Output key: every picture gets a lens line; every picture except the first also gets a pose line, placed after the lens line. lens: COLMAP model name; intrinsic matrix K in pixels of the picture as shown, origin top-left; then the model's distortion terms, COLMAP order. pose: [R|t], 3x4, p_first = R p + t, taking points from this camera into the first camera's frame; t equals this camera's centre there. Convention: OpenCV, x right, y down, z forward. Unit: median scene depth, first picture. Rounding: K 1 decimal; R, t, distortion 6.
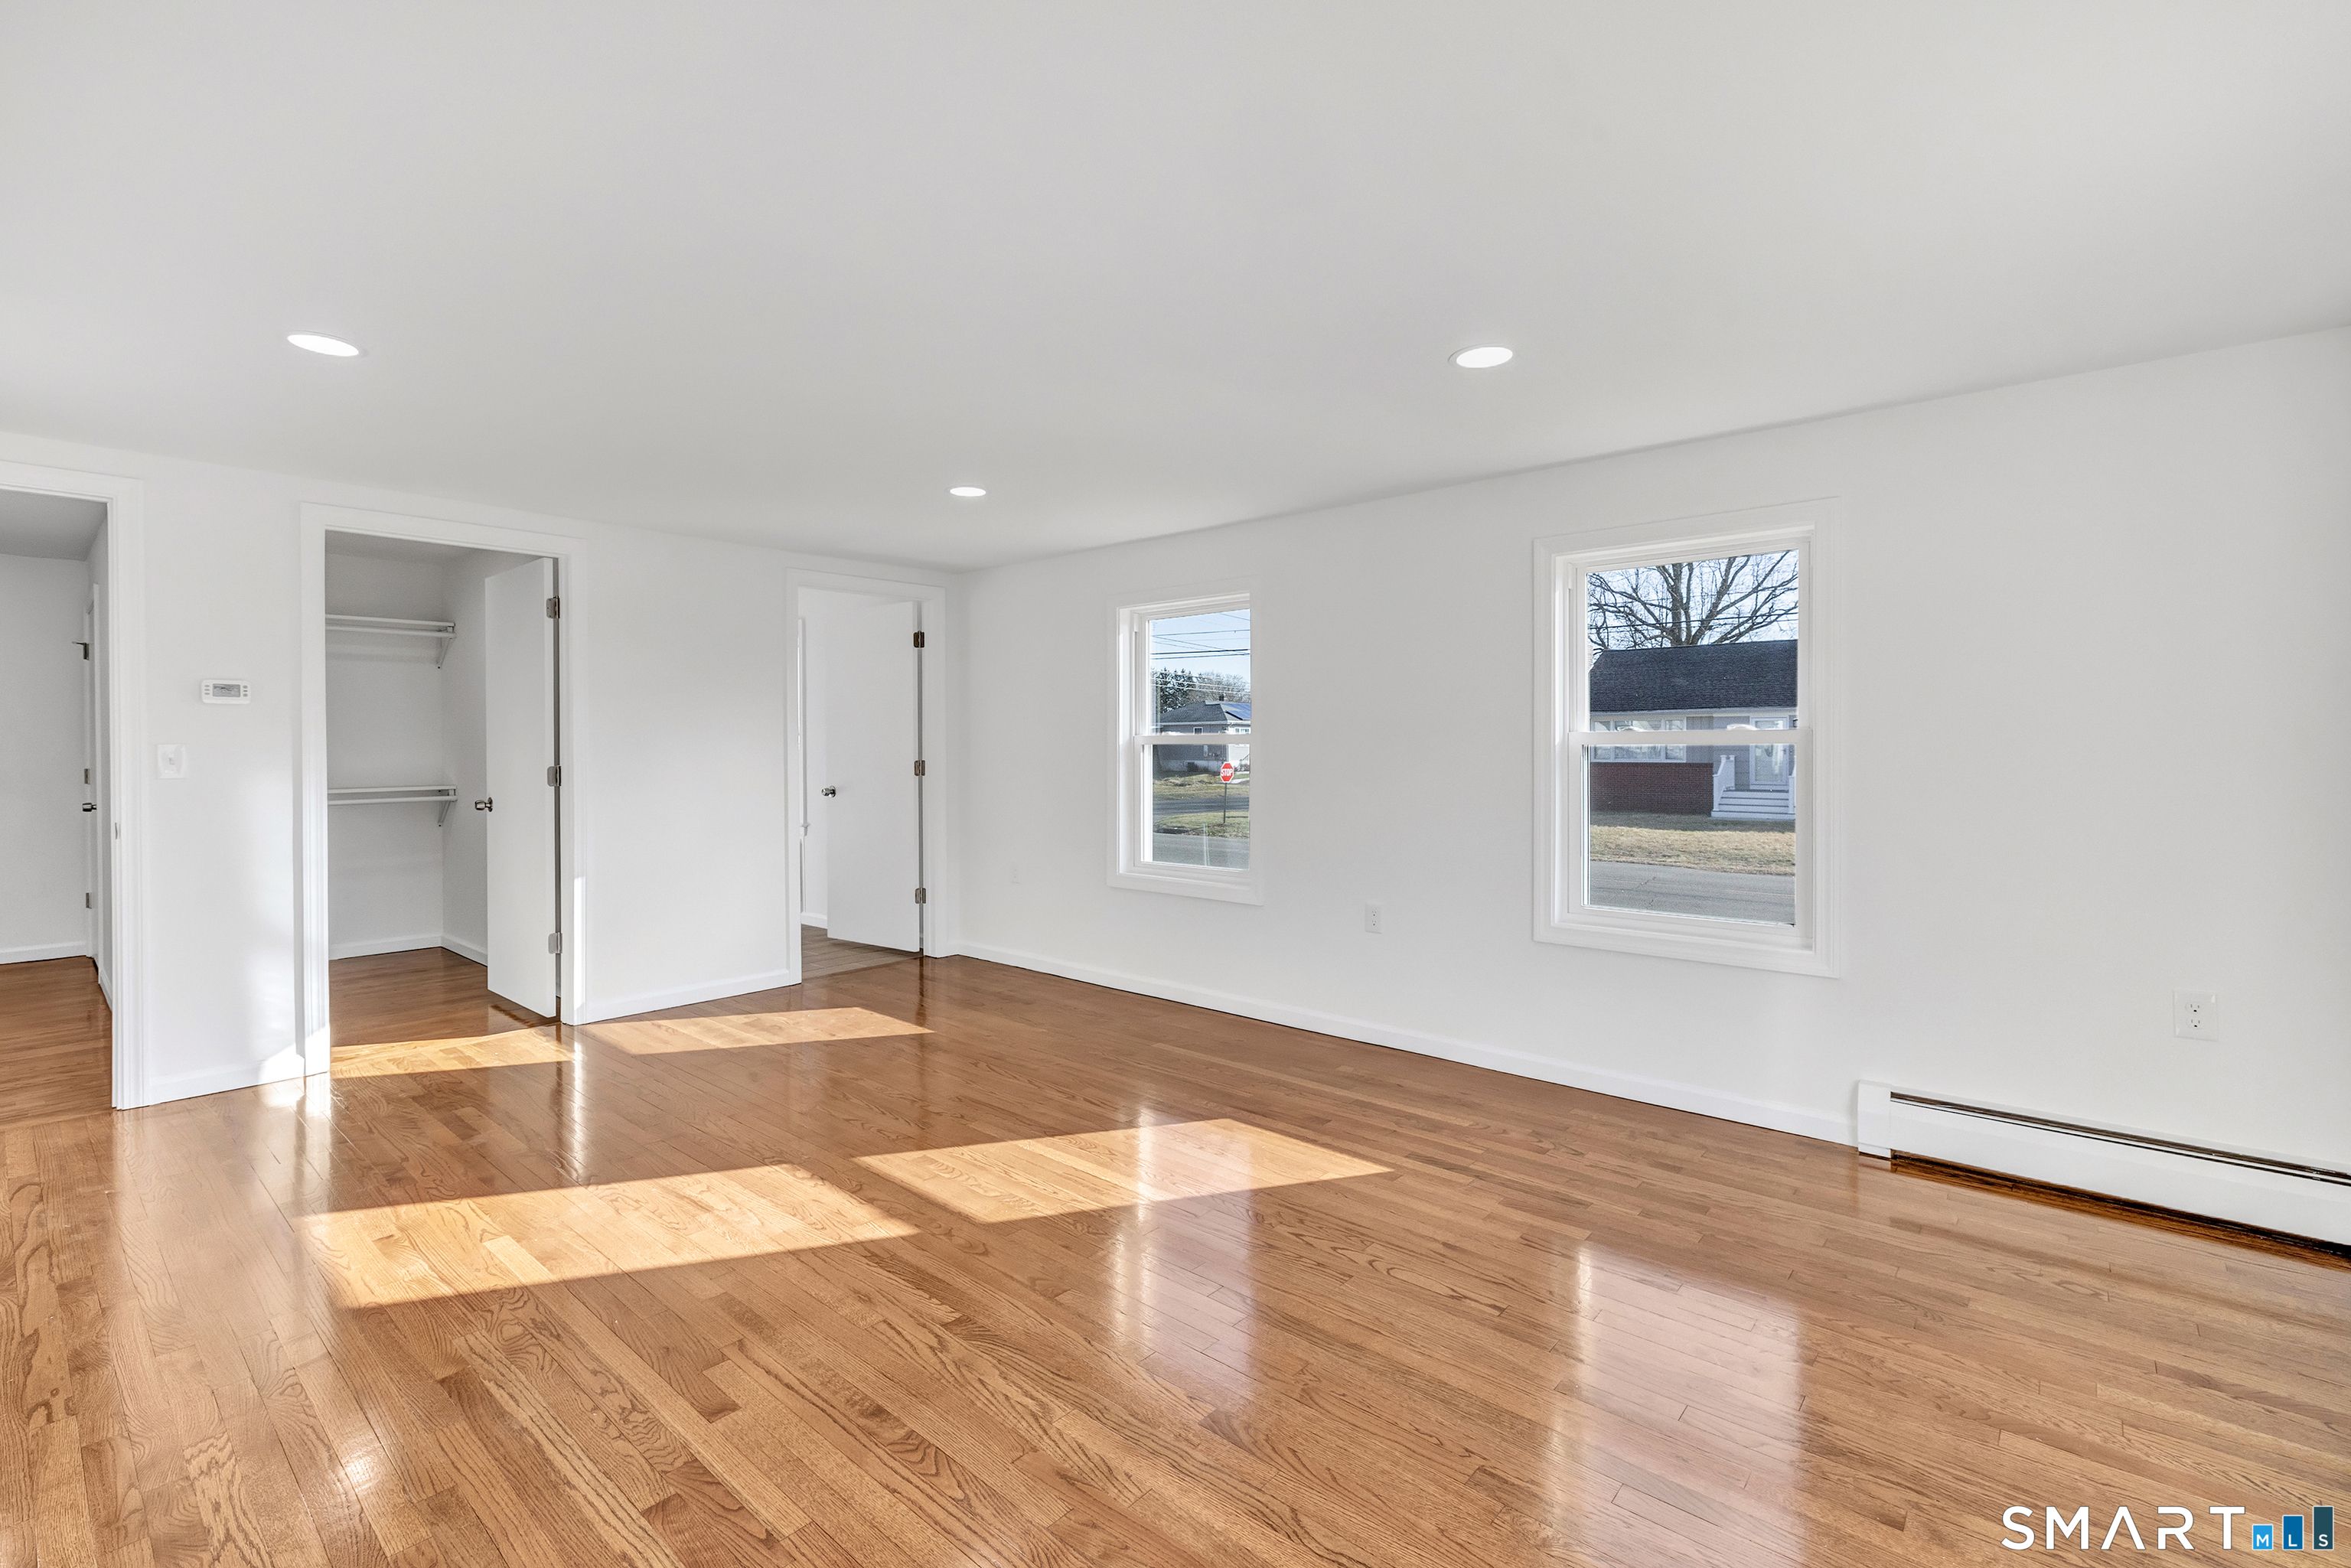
lens RADIAL K [[1065.8, 0, 1179.5], [0, 1065.8, 760.1], [0, 0, 1]] dist [0.001004, 0.000369]
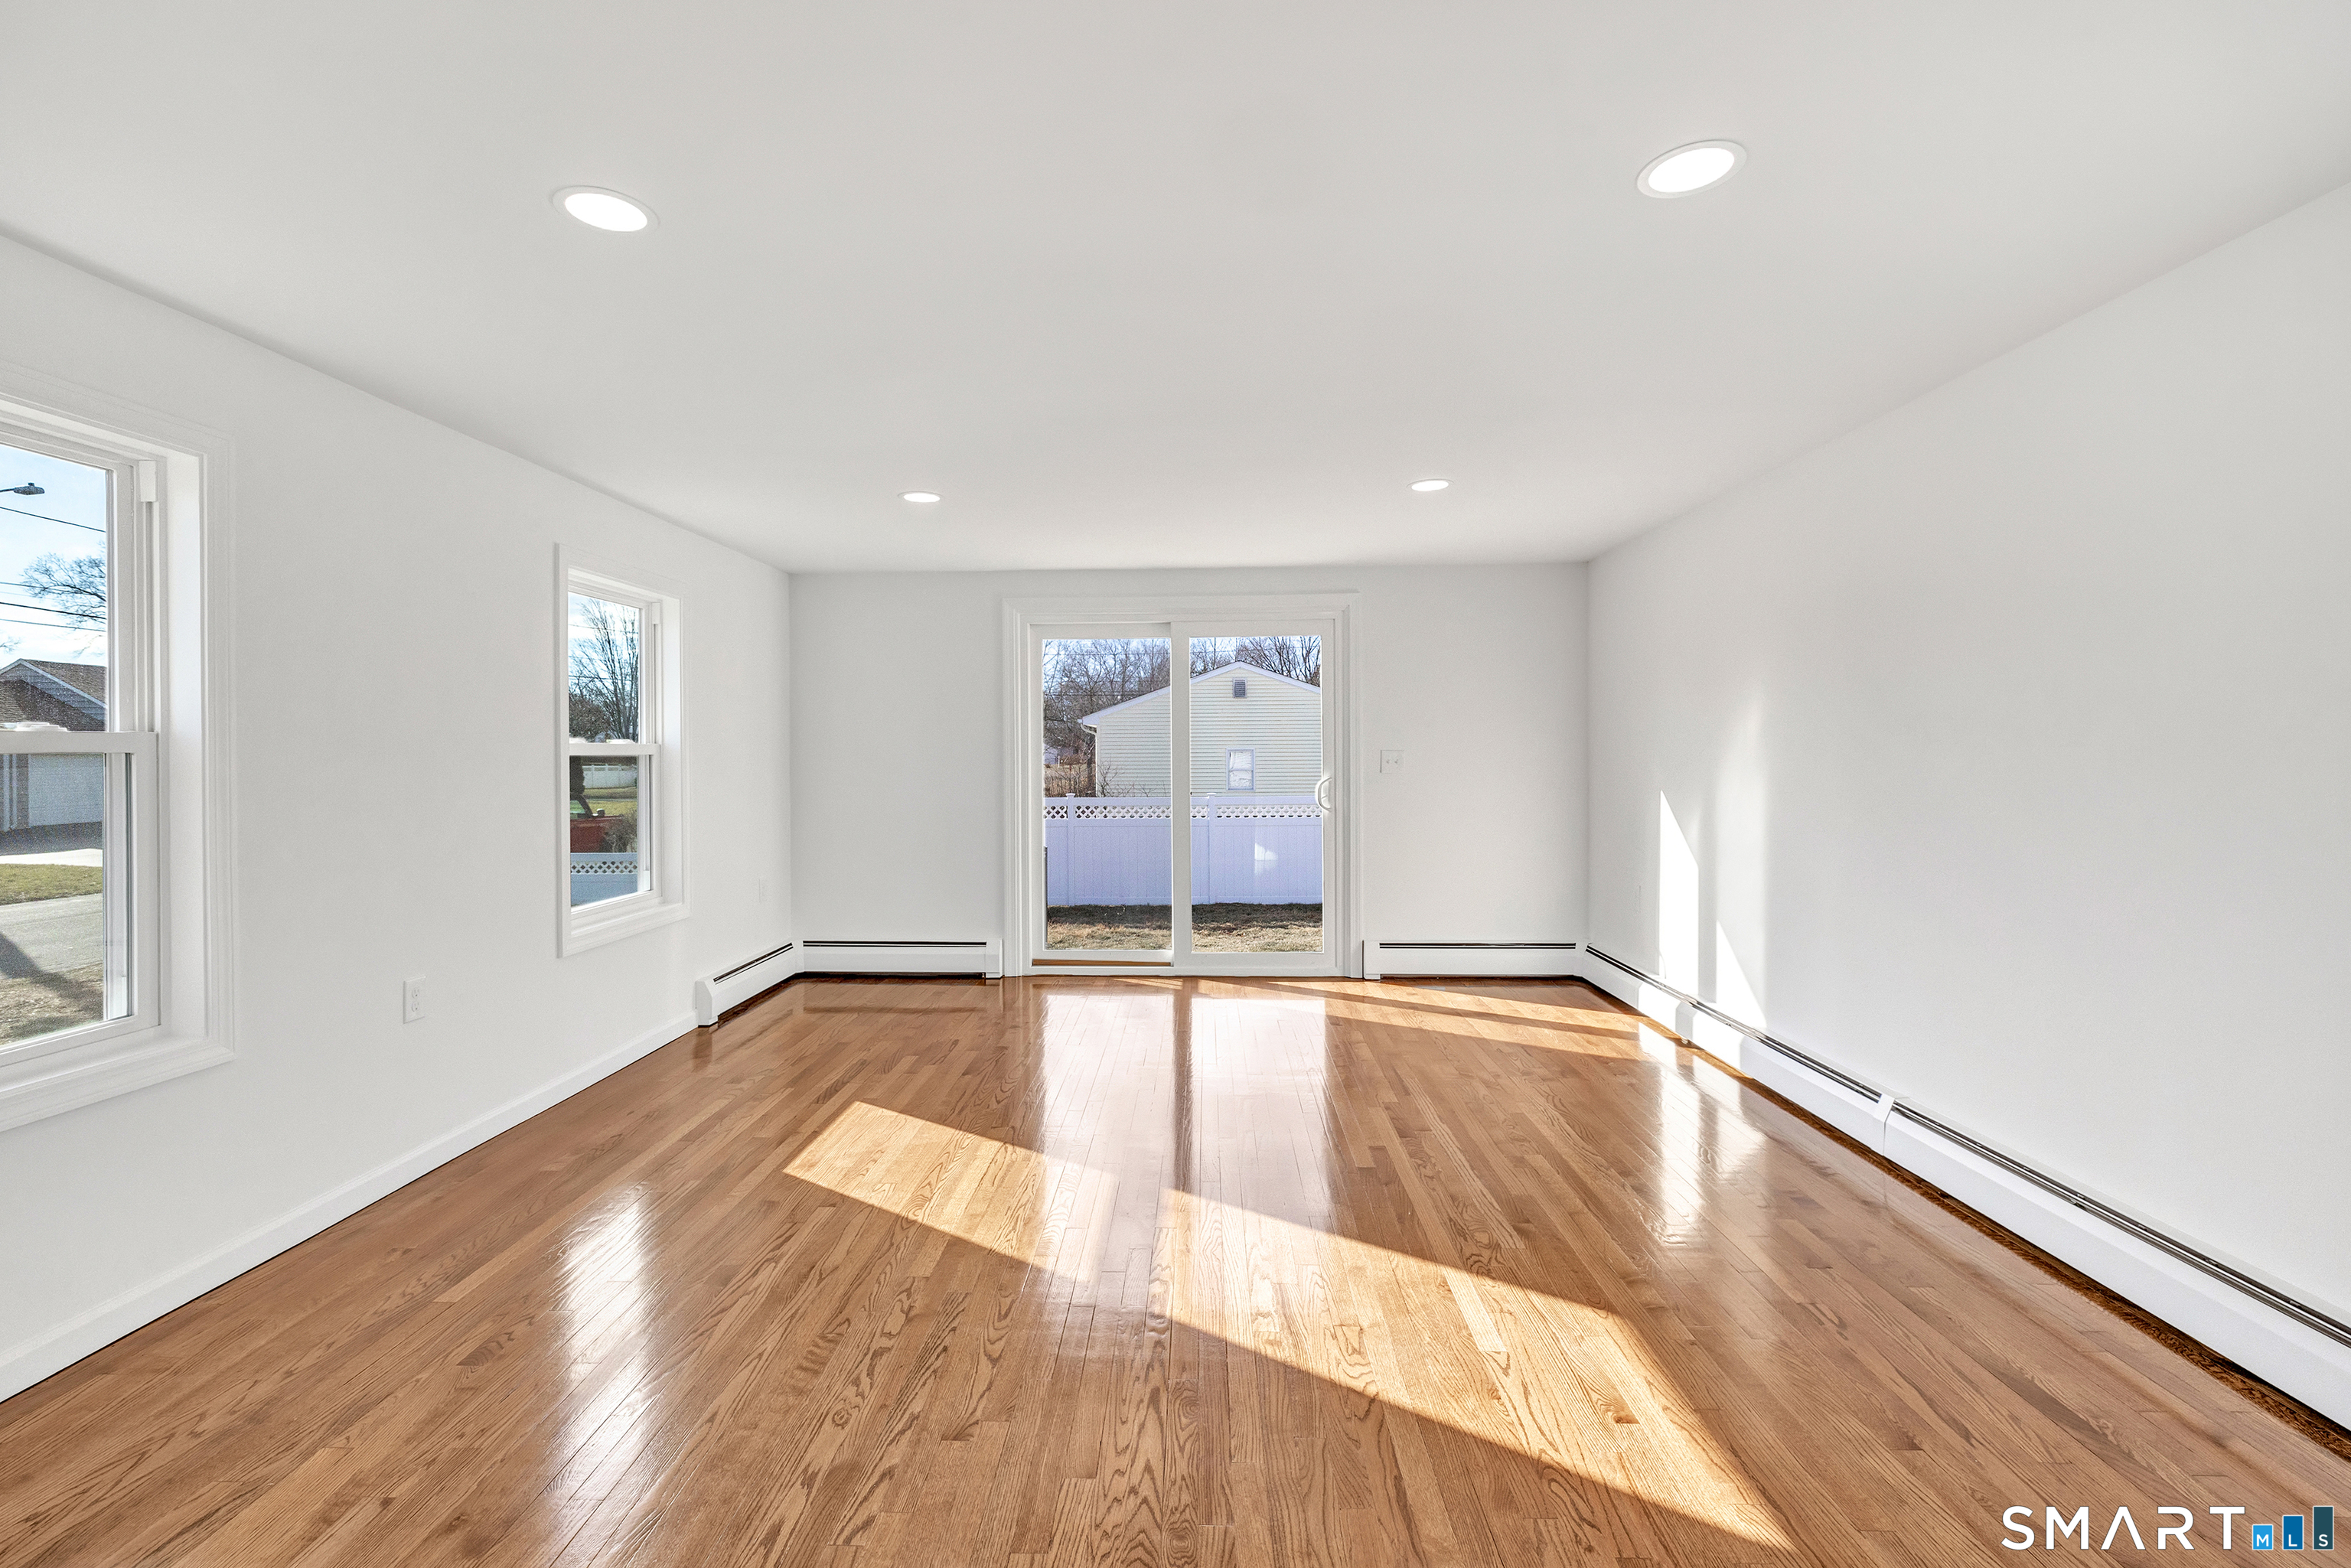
lens RADIAL K [[1026.5, 0, 1175.4], [0, 1026.5, 749.2], [0, 0, 1]] dist [0.000153, -0.000046]
pose [[-0.641077, 0.007781, 0.767437, -1.010076], [0.014219, 0.999897, 0.001740, -0.023385], [-0.767345, 0.012028, -0.641122, 1.557405]]
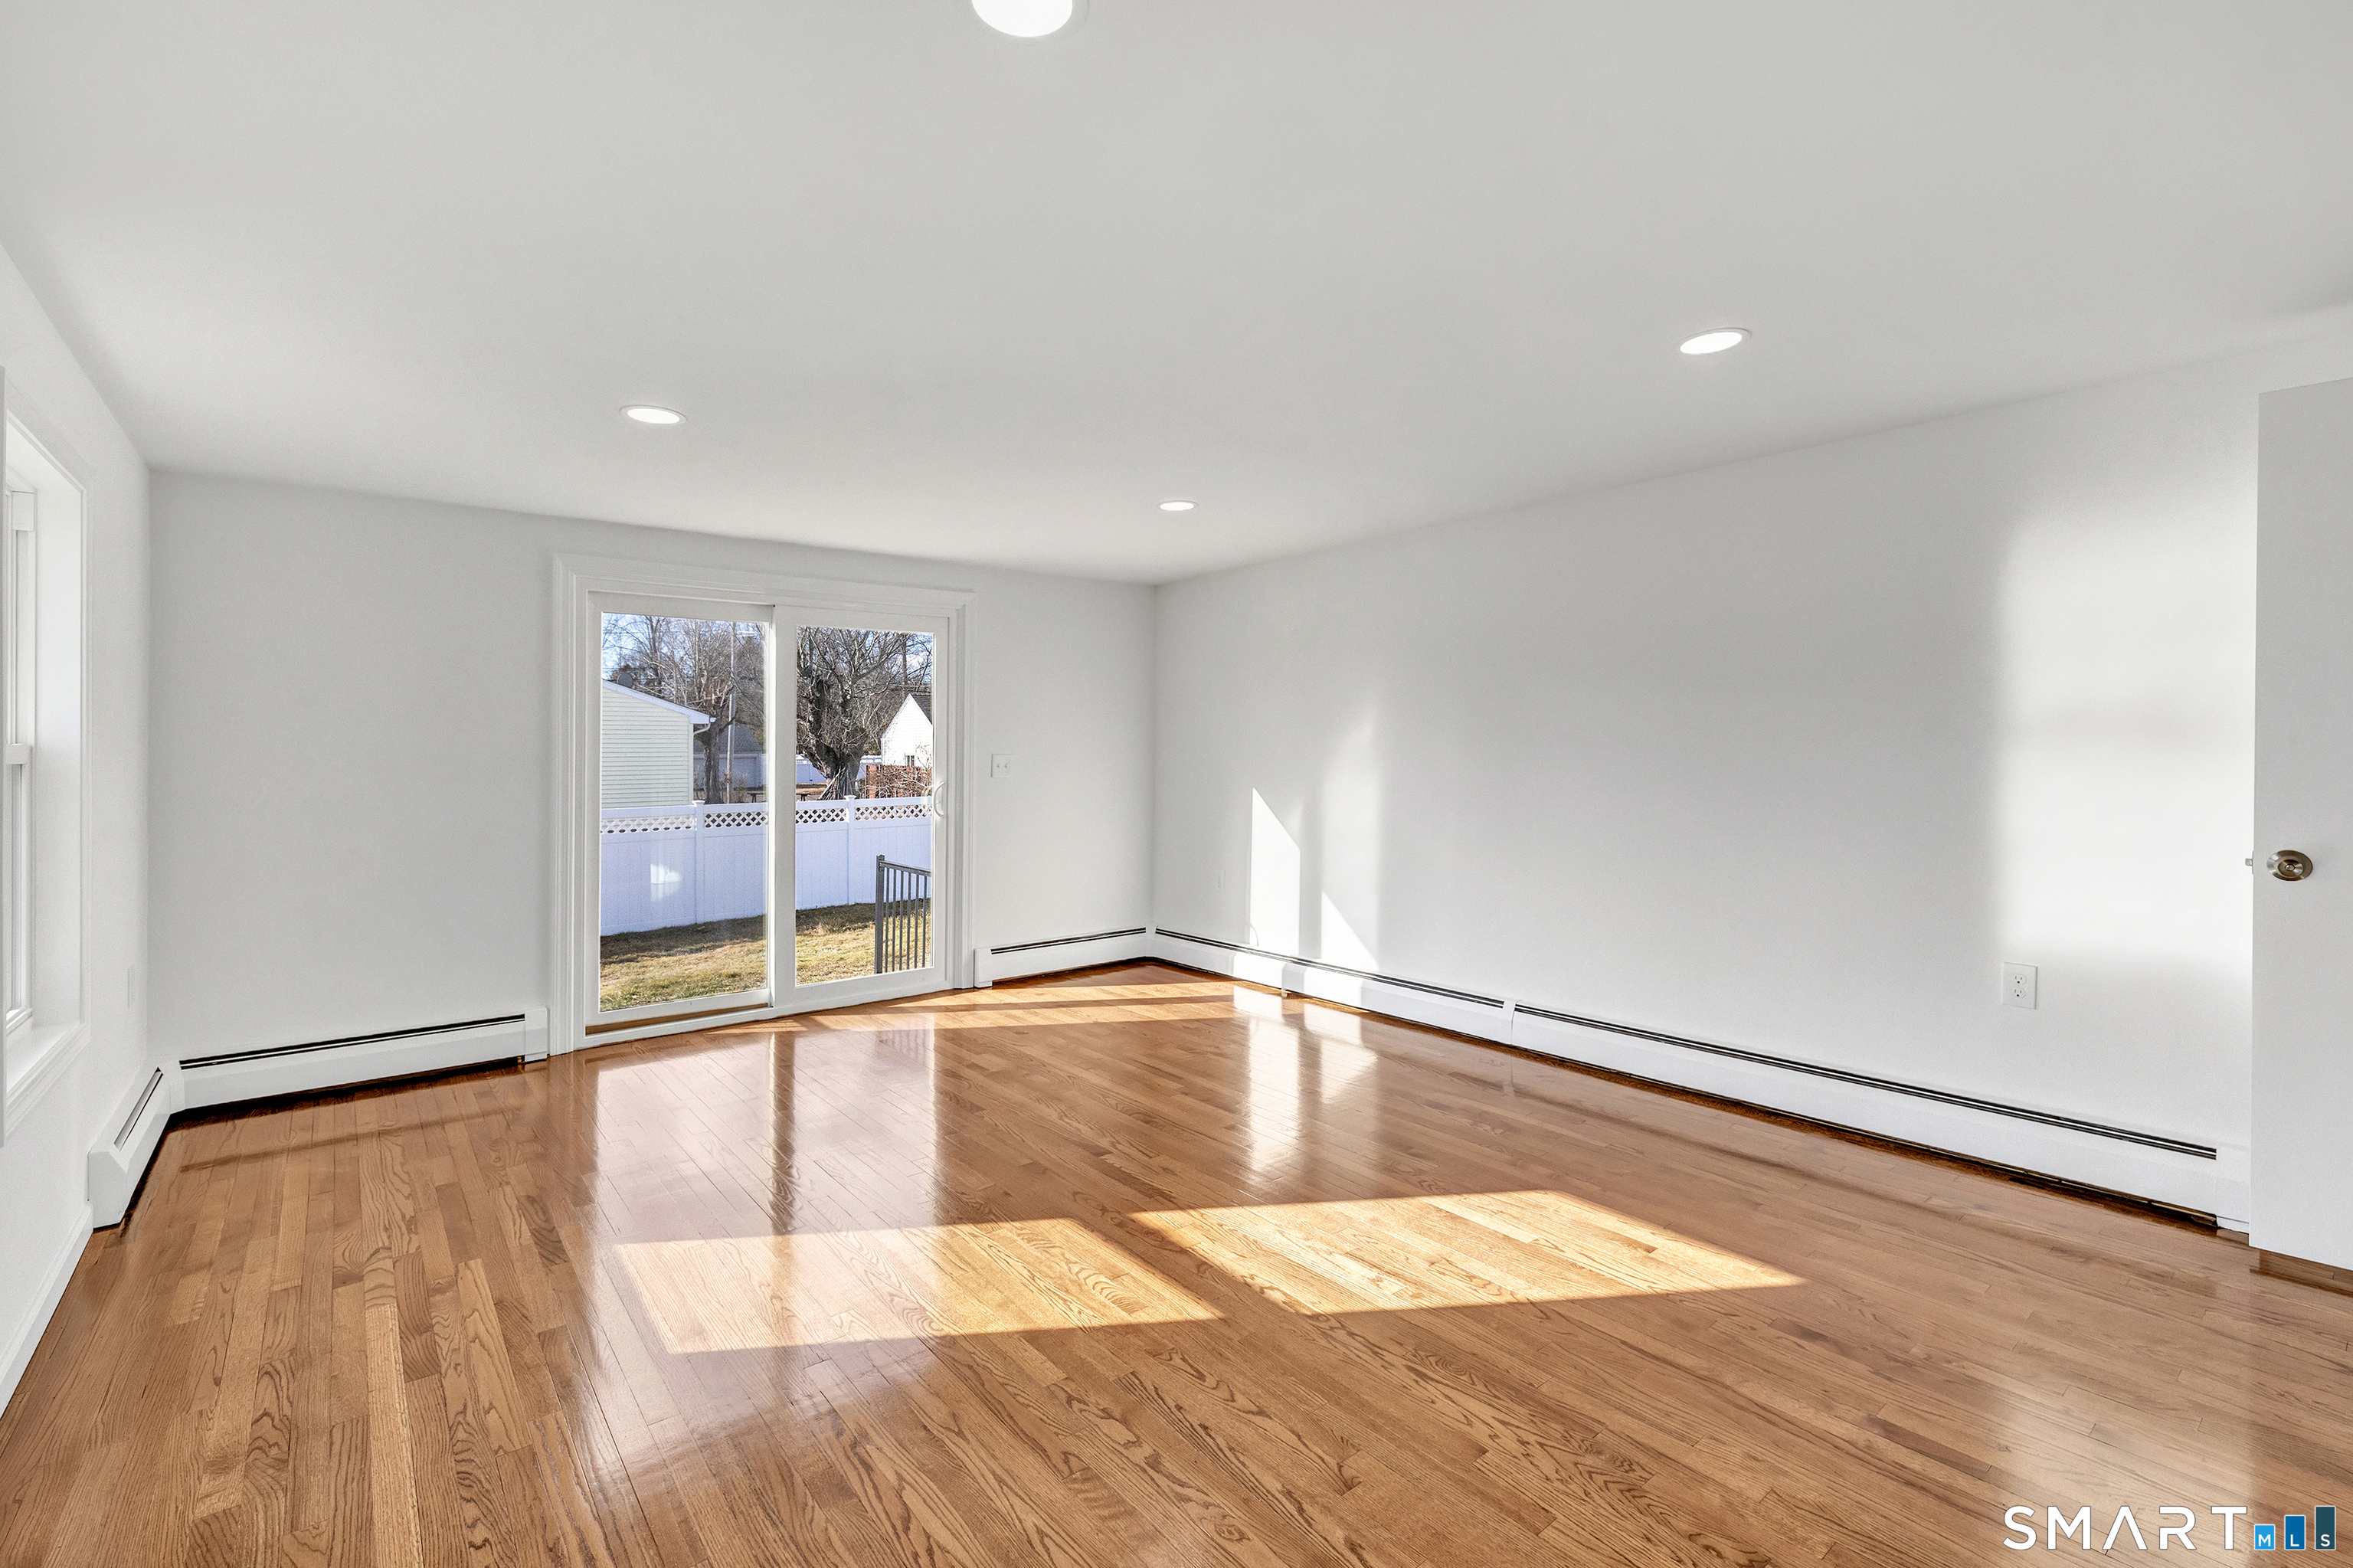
lens RADIAL K [[1031.2, 0, 1180.8], [0, 1031.2, 770.9], [0, 0, 1]] dist [0.002180, 0.000279]
pose [[-0.985916, 0.005770, 0.167142, -0.436528], [0.010771, 0.999520, 0.029030, -0.034011], [-0.166894, 0.030422, -0.985505, 1.857810]]
